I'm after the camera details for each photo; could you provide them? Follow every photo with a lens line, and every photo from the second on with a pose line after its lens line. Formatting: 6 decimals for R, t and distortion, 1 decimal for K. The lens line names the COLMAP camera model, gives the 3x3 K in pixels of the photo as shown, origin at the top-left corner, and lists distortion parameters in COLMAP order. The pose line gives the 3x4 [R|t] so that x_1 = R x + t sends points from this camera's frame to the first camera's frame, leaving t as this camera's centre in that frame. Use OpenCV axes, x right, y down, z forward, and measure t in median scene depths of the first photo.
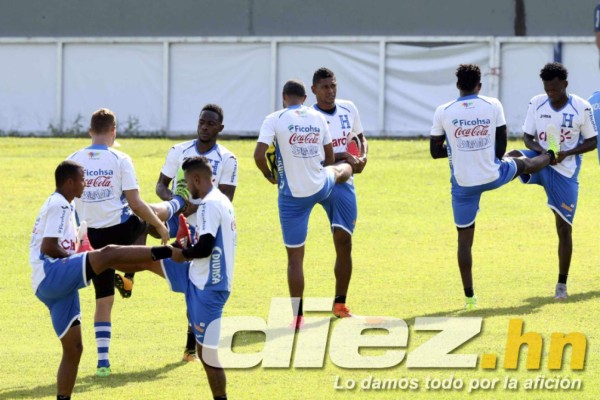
lens RADIAL K [[3842.1, 0, 300.0], [0, 3842.1, 200.0], [0, 0, 1]] dist [-0.093114, 20.011967]
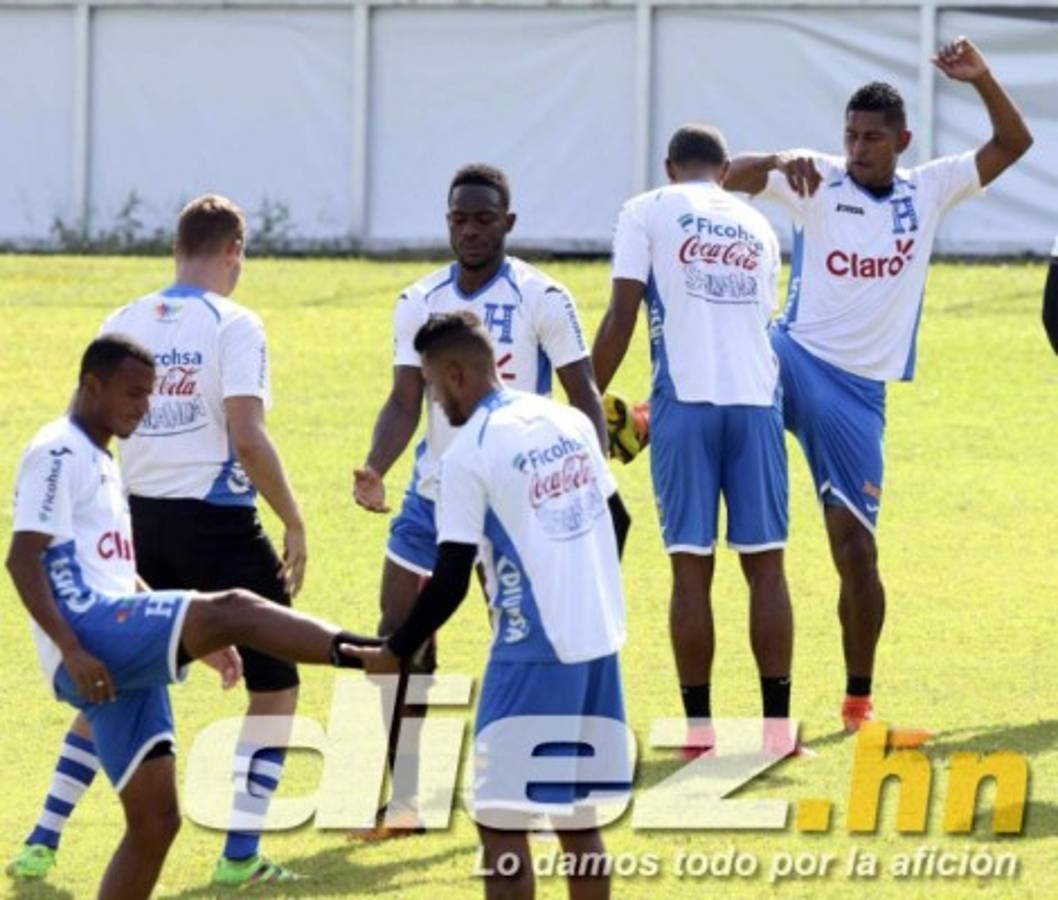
lens RADIAL K [[7087.5, 0, 529.0], [0, 7087.5, 450.0], [0, 0, 1]] dist [0.428187, -11.960957]
pose [[0.999964, 0.003577, -0.007716, -0.012641], [-0.003491, 0.999932, 0.011132, -0.004848], [0.007755, -0.011105, 0.999908, 0.295517]]
